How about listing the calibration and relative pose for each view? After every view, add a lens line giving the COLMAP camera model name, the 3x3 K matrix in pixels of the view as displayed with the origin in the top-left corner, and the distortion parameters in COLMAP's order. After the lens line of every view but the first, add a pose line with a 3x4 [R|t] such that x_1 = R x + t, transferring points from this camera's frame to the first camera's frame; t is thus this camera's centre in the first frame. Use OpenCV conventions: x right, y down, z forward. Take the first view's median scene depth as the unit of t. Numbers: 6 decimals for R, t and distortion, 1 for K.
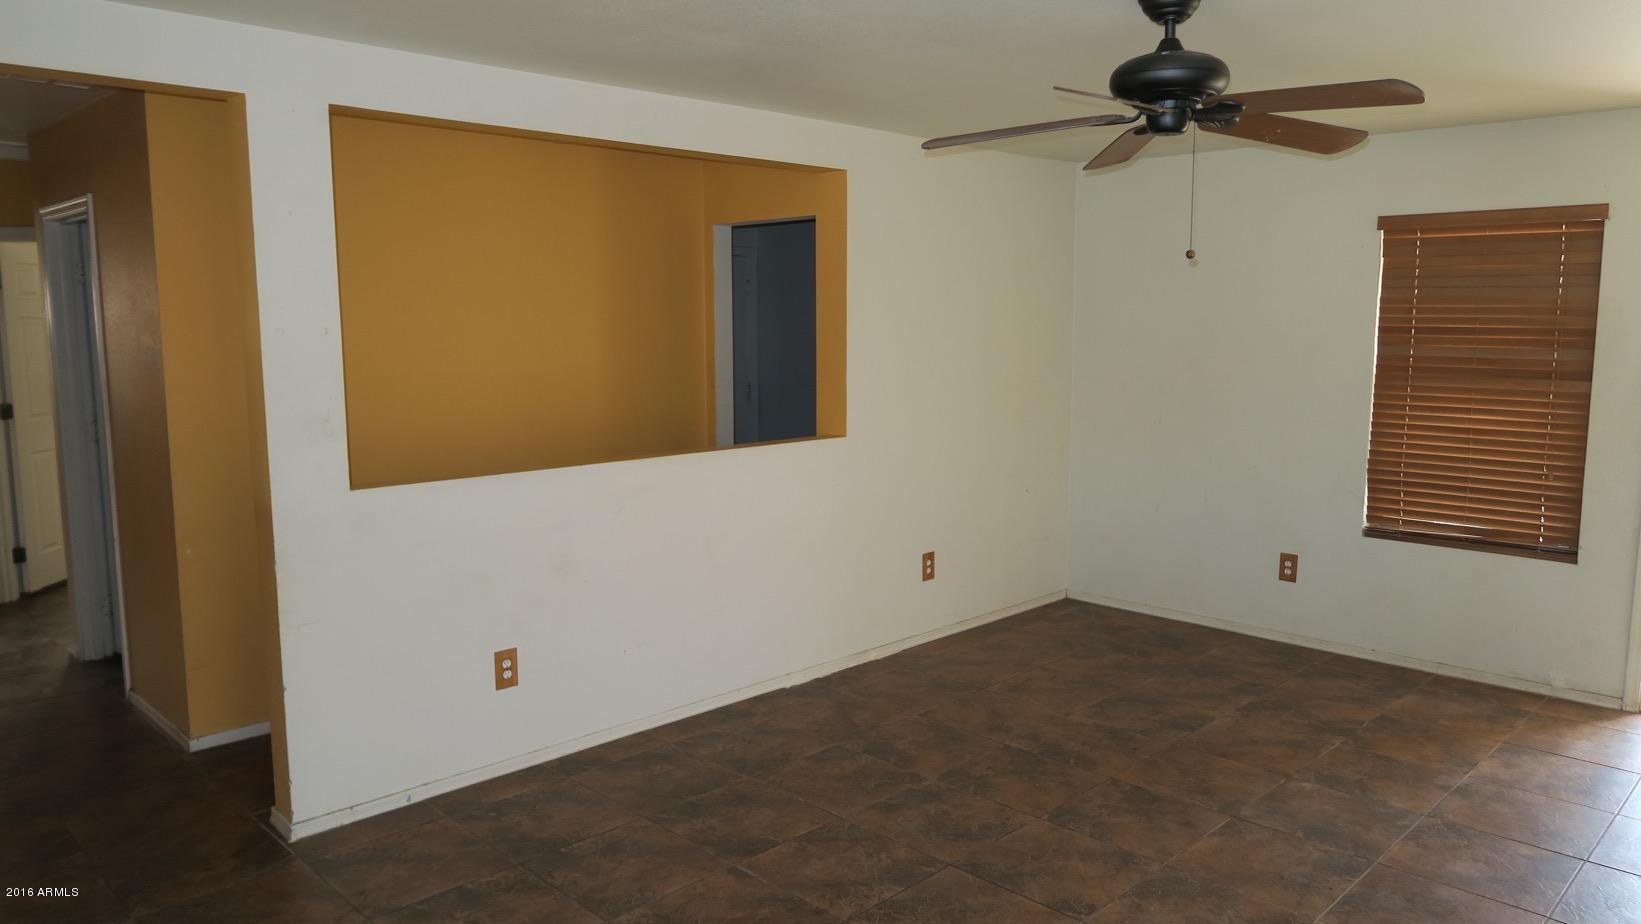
lens RADIAL K [[1136.1, 0, 827.0], [0, 1136.1, 461.7], [0, 0, 1]] dist [-0.035728, 0.031565]
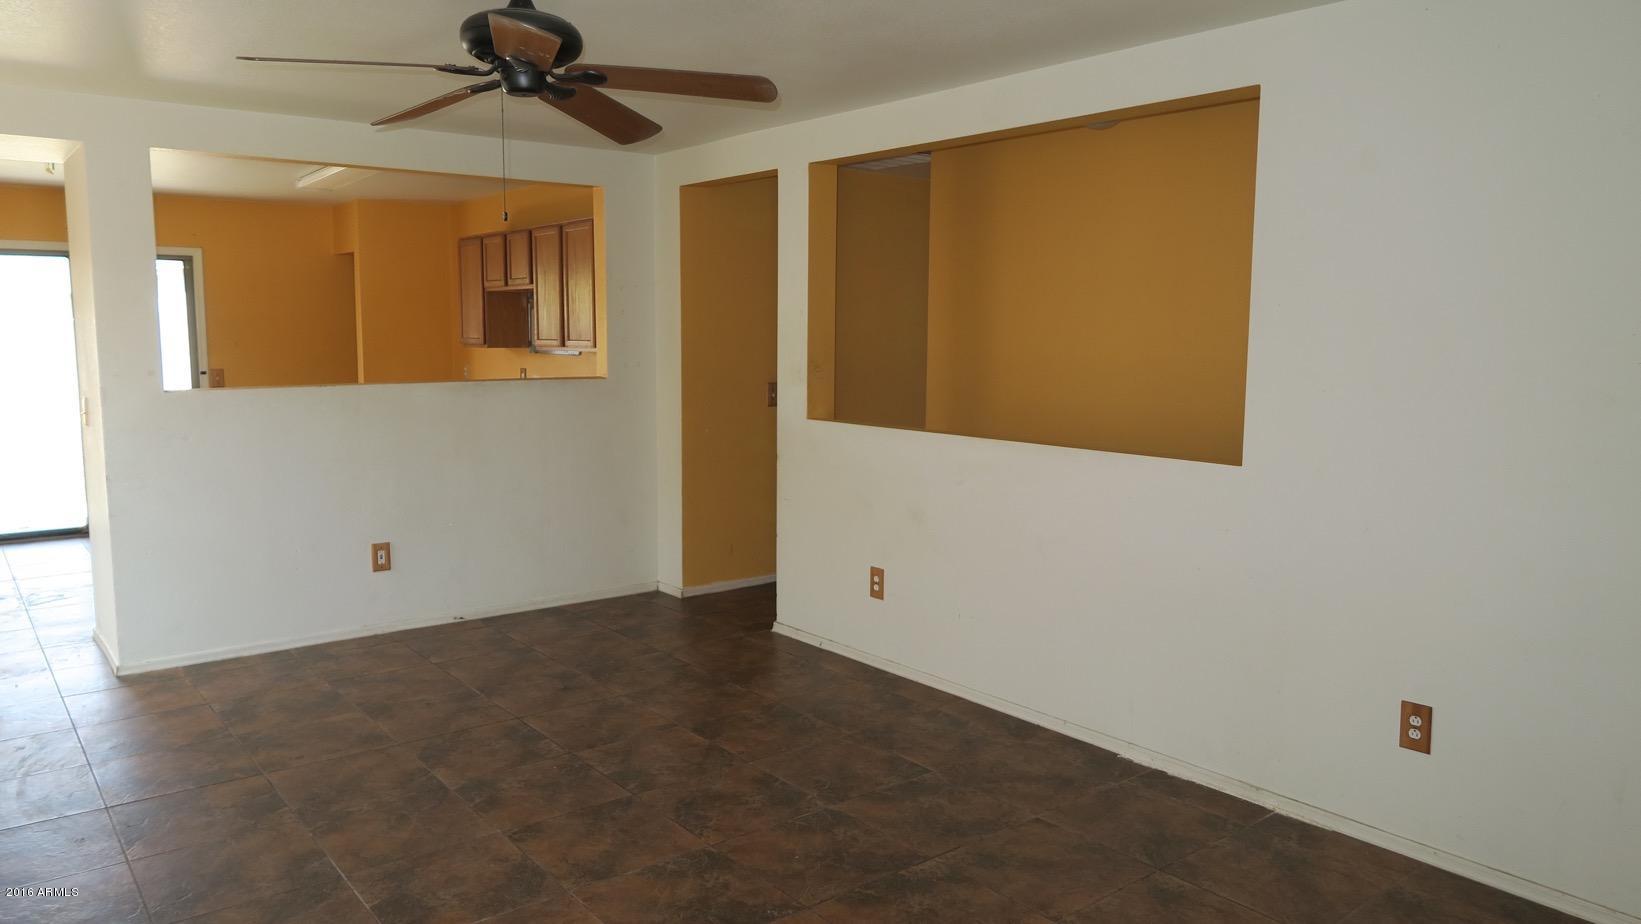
lens RADIAL K [[1136.1, 0, 827.0], [0, 1136.1, 461.7], [0, 0, 1]] dist [-0.035728, 0.031565]
pose [[-0.113011, 0.113454, -0.987095, 0.879797], [-0.136095, 0.982329, 0.128487, -0.095680], [0.984229, 0.148859, -0.095573, 0.968892]]
